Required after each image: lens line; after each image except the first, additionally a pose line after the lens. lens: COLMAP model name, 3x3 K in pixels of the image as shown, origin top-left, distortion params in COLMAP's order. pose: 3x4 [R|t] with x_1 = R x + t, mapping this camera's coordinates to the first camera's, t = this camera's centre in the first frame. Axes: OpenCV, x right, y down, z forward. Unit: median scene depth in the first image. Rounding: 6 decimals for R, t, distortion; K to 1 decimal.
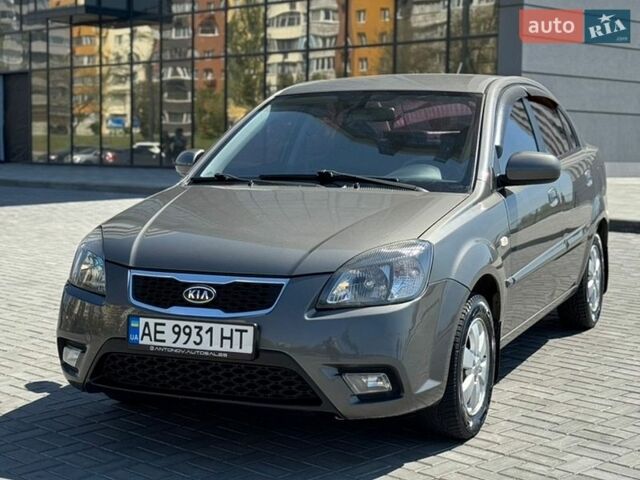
lens RADIAL K [[1163.3, 0, 320.0], [0, 1163.3, 240.0], [0, 0, 1]] dist [0.193789, -0.129402]
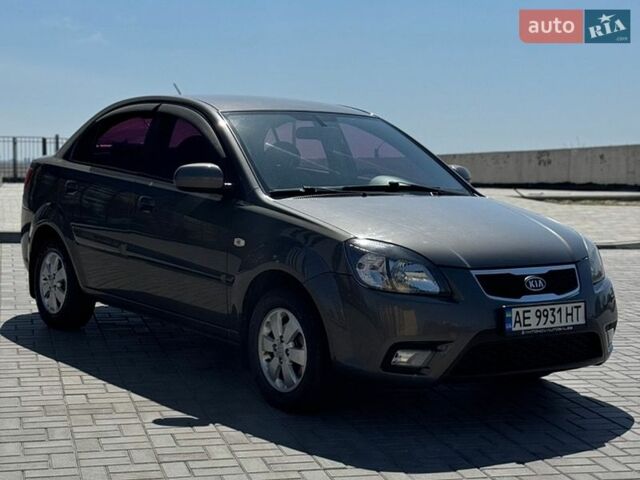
lens RADIAL K [[1163.3, 0, 320.0], [0, 1163.3, 240.0], [0, 0, 1]] dist [0.193789, -0.129402]
pose [[0.490273, -0.055519, 0.869799, -1.279309], [0.069503, 0.997281, 0.024479, -0.043973], [-0.868793, 0.048453, 0.492799, 0.600085]]
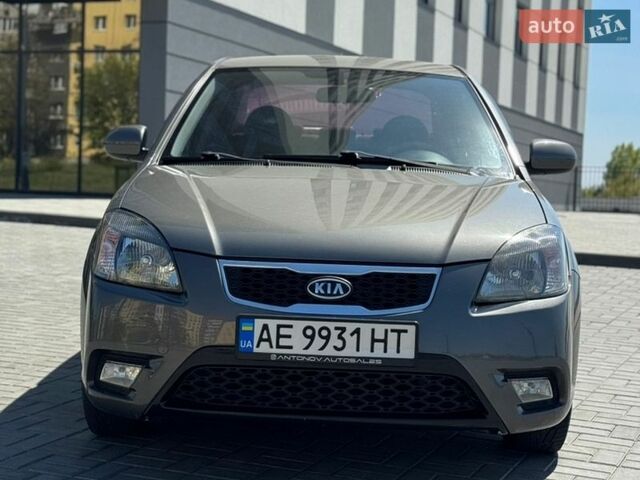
lens RADIAL K [[1163.3, 0, 320.0], [0, 1163.3, 240.0], [0, 0, 1]] dist [0.193789, -0.129402]
pose [[0.916899, 0.007810, 0.399043, -0.434432], [0.003386, 0.999620, -0.027343, 0.035699], [-0.399105, 0.026422, 0.916524, 0.269206]]
